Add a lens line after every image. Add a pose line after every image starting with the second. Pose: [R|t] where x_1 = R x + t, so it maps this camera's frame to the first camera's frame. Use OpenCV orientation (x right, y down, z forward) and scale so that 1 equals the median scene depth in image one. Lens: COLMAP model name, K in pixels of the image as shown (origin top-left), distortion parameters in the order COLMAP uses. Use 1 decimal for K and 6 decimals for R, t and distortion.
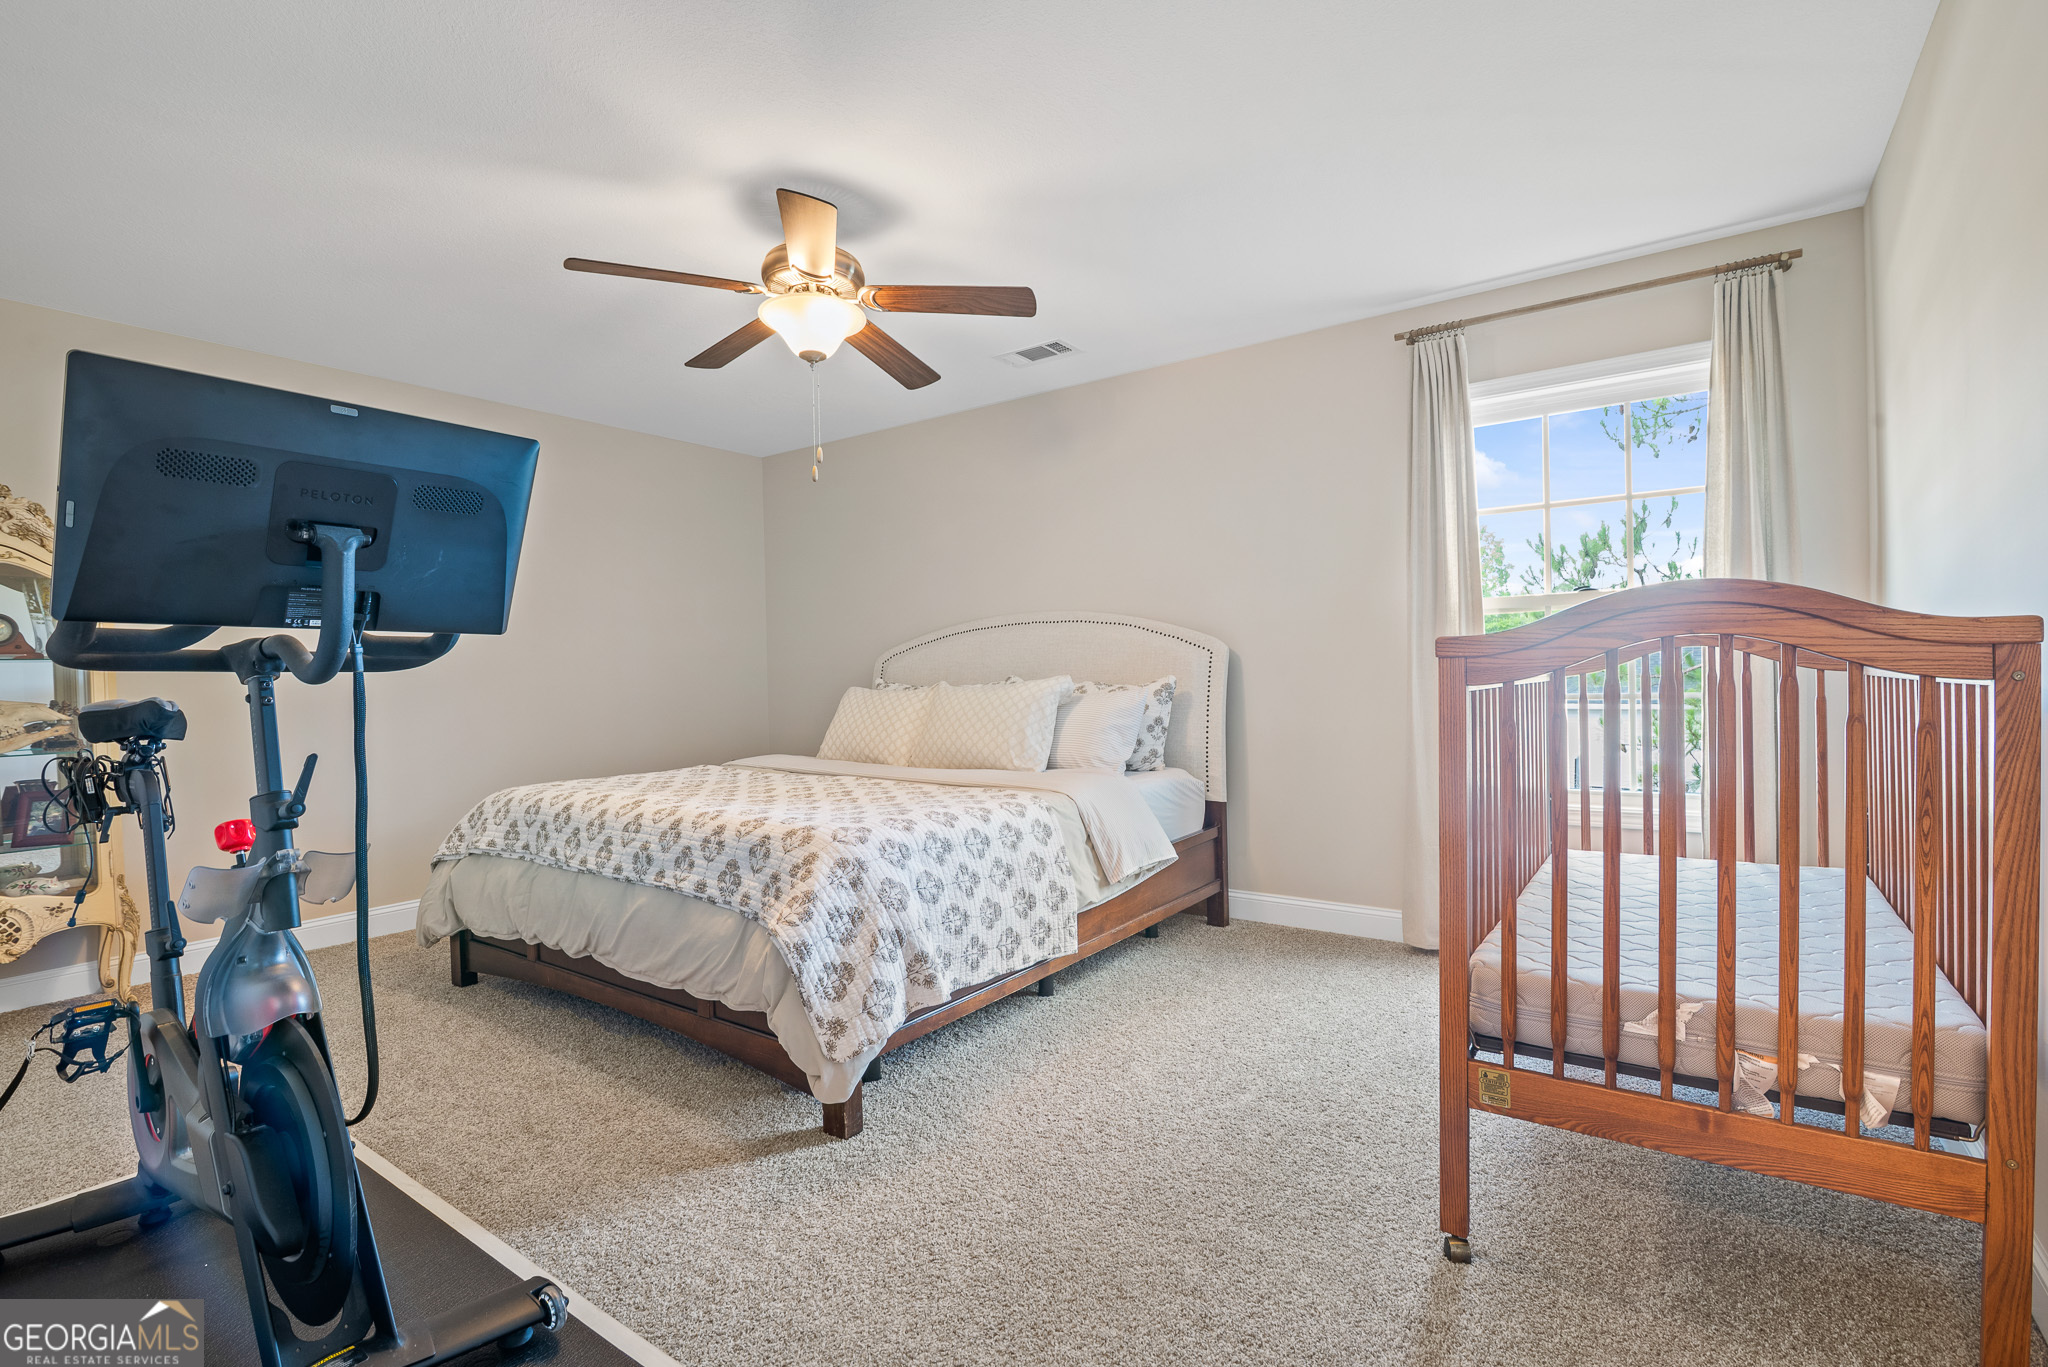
lens RADIAL K [[945.8, 0, 1031.9], [0, 945.8, 676.5], [0, 0, 1]] dist [-0.022819, 0.000642]
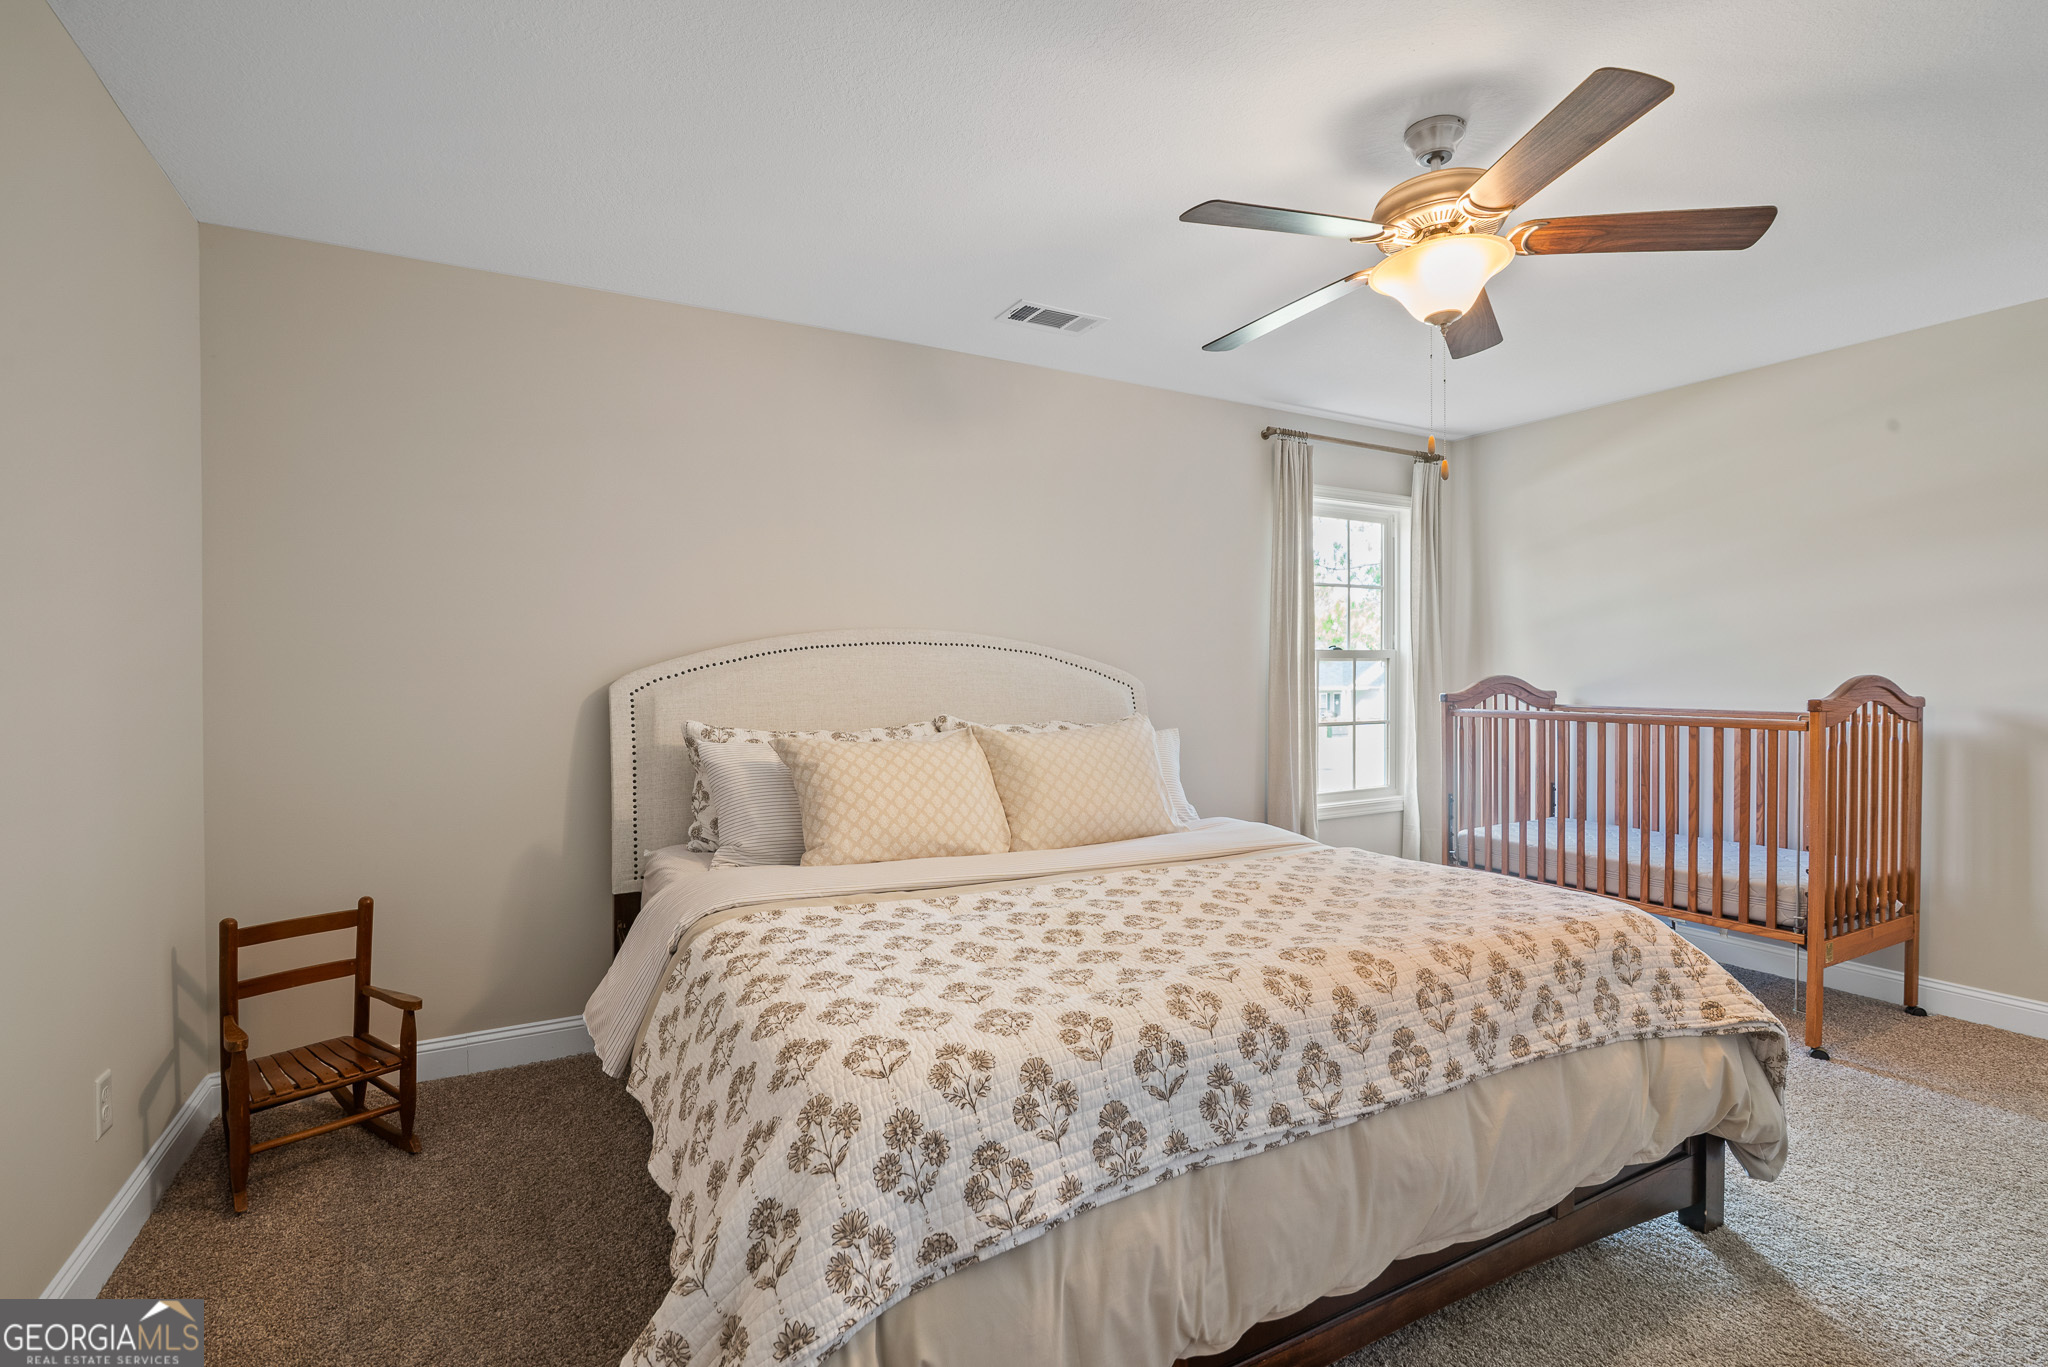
lens RADIAL K [[945.8, 0, 1031.9], [0, 945.8, 676.5], [0, 0, 1]] dist [-0.022819, 0.000642]
pose [[0.436260, 0.015026, 0.899695, -1.078934], [-0.003697, 0.999882, -0.014907, -0.031920], [-0.899813, 0.003177, 0.436264, 0.974623]]
